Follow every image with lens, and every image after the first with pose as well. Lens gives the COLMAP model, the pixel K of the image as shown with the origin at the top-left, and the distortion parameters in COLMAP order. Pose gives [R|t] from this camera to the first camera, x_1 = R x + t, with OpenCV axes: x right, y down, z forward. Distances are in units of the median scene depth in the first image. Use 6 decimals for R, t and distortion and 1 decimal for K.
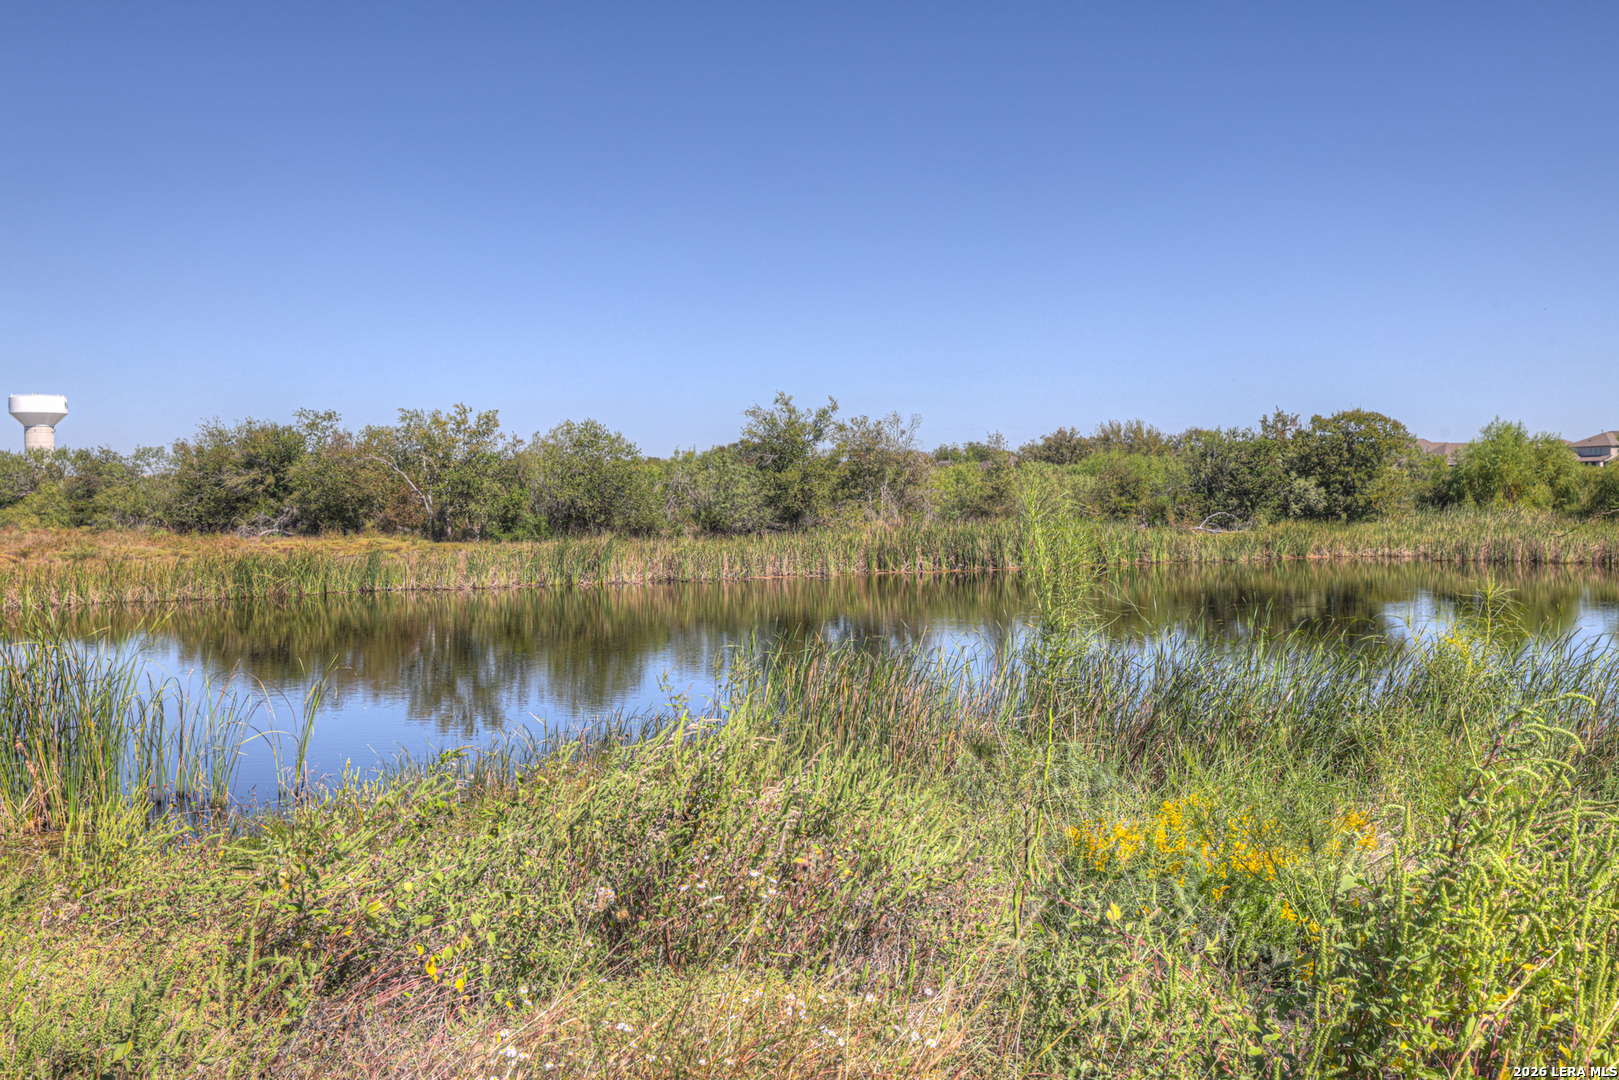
lens RADIAL K [[1538.4, 0, 804.6], [0, 1538.4, 507.8], [0, 0, 1]] dist [0.017667, 0.005072]
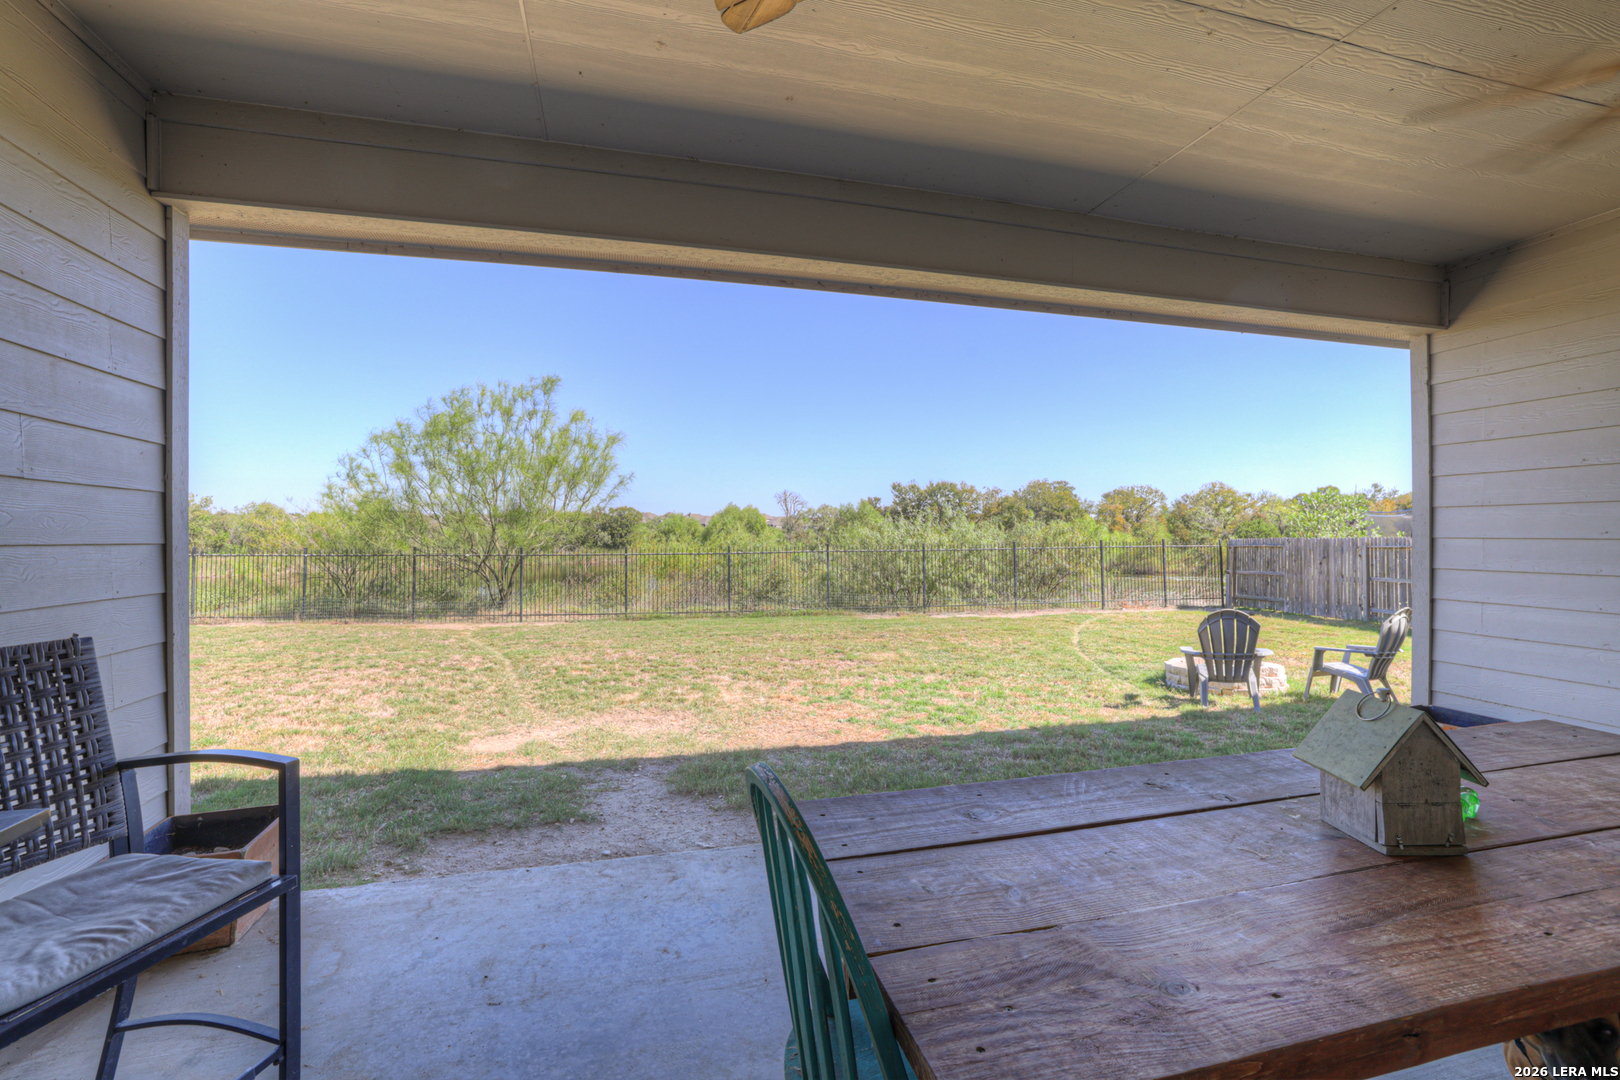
lens RADIAL K [[687.9, 0, 797.6], [0, 687.9, 528.1], [0, 0, 1]] dist [-0.060238, 0.023876]
pose [[0.880452, 0.017860, 0.473799, 0.065785], [-0.009737, 0.999761, -0.019591, -0.006309], [-0.474036, 0.012635, 0.880415, -0.172258]]
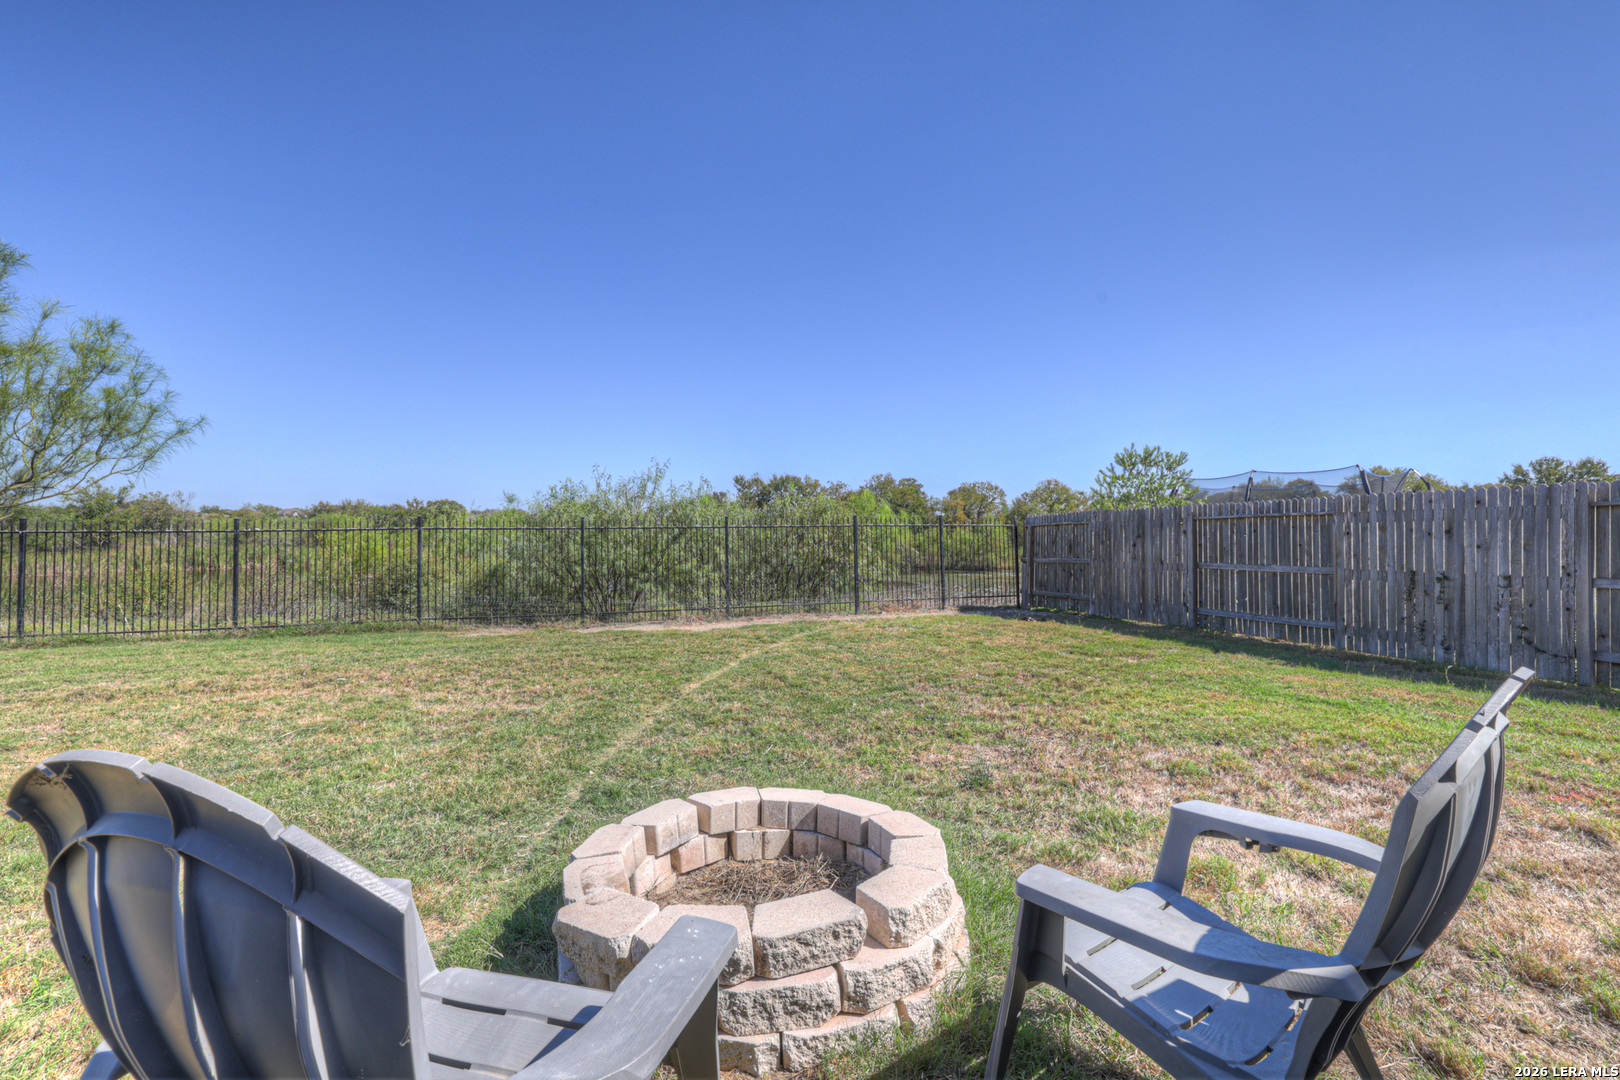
lens RADIAL K [[687.9, 0, 797.6], [0, 687.9, 528.1], [0, 0, 1]] dist [-0.060238, 0.023876]
pose [[0.774675, 0.019606, 0.632056, 0.124023], [-0.008530, 0.999752, -0.020557, -0.002910], [-0.632302, 0.010534, 0.774650, -0.148181]]
